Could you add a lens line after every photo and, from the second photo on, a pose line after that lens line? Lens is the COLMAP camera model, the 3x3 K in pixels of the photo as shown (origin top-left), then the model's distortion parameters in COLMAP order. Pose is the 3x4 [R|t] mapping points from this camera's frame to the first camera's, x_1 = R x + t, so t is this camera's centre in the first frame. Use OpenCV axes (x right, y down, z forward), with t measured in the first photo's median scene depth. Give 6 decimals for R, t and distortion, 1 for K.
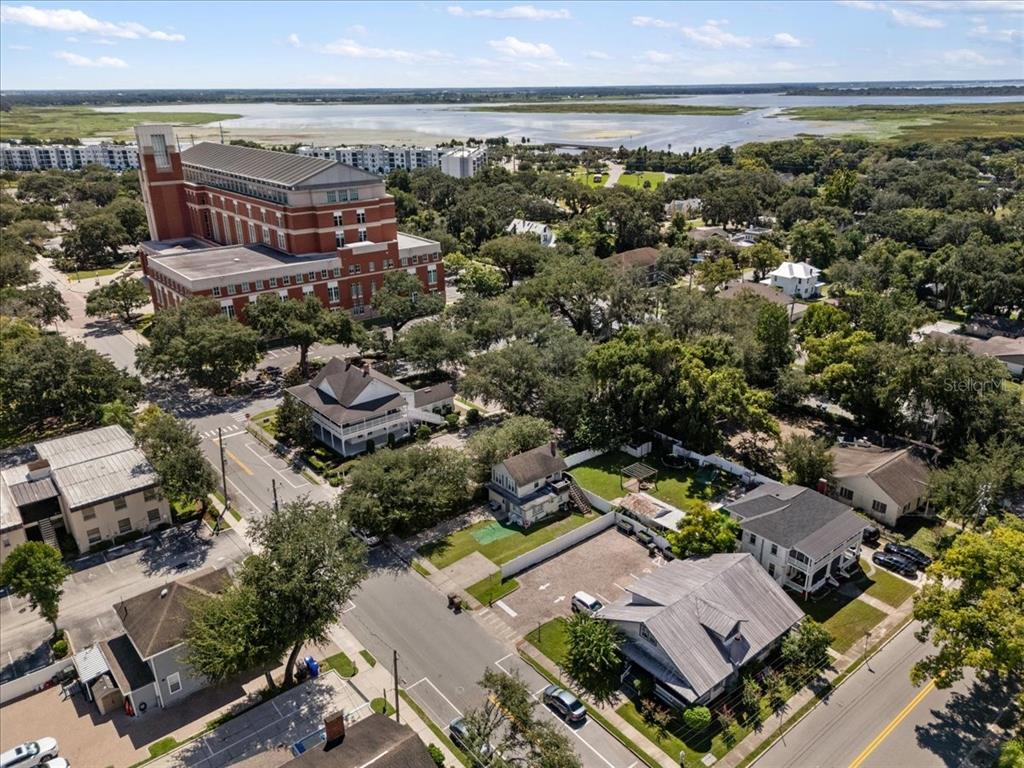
lens RADIAL K [[754.1, 0, 512.0], [0, 754.1, 384.0], [0, 0, 1]] dist [0.082507, -0.089736]
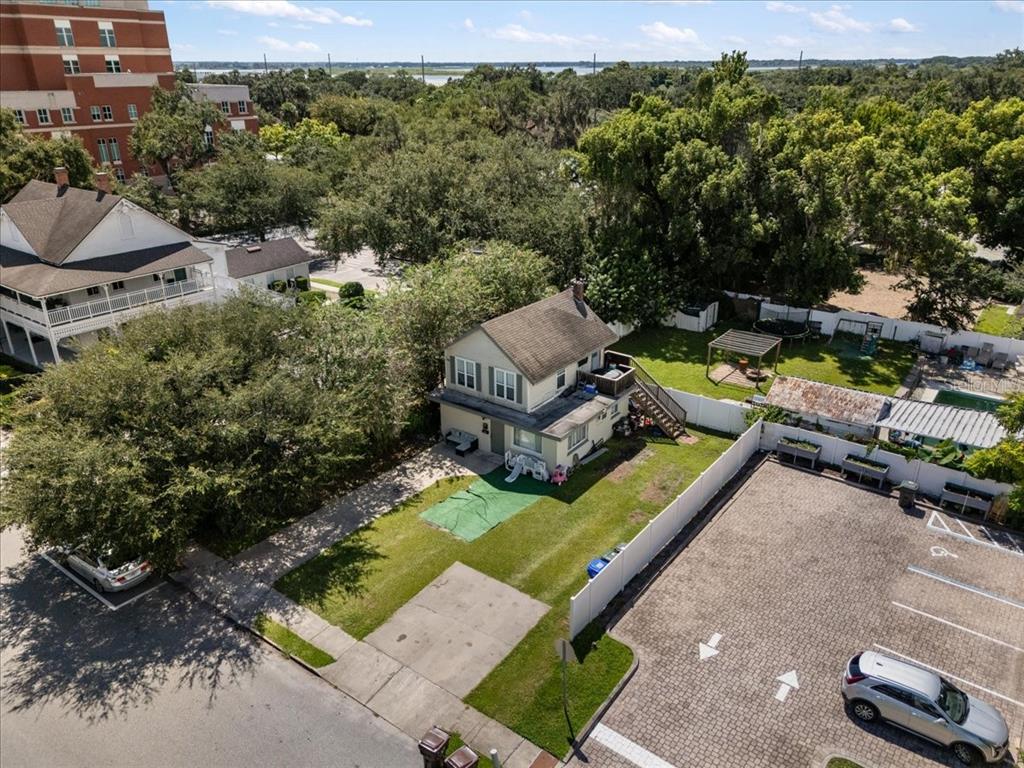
lens RADIAL K [[754.1, 0, 512.0], [0, 754.1, 384.0], [0, 0, 1]] dist [0.082507, -0.089736]
pose [[0.971002, -0.086837, 0.222742, -0.086622], [0.081657, 0.996134, 0.032380, 0.122295], [-0.224692, -0.013253, 0.974340, 0.616899]]
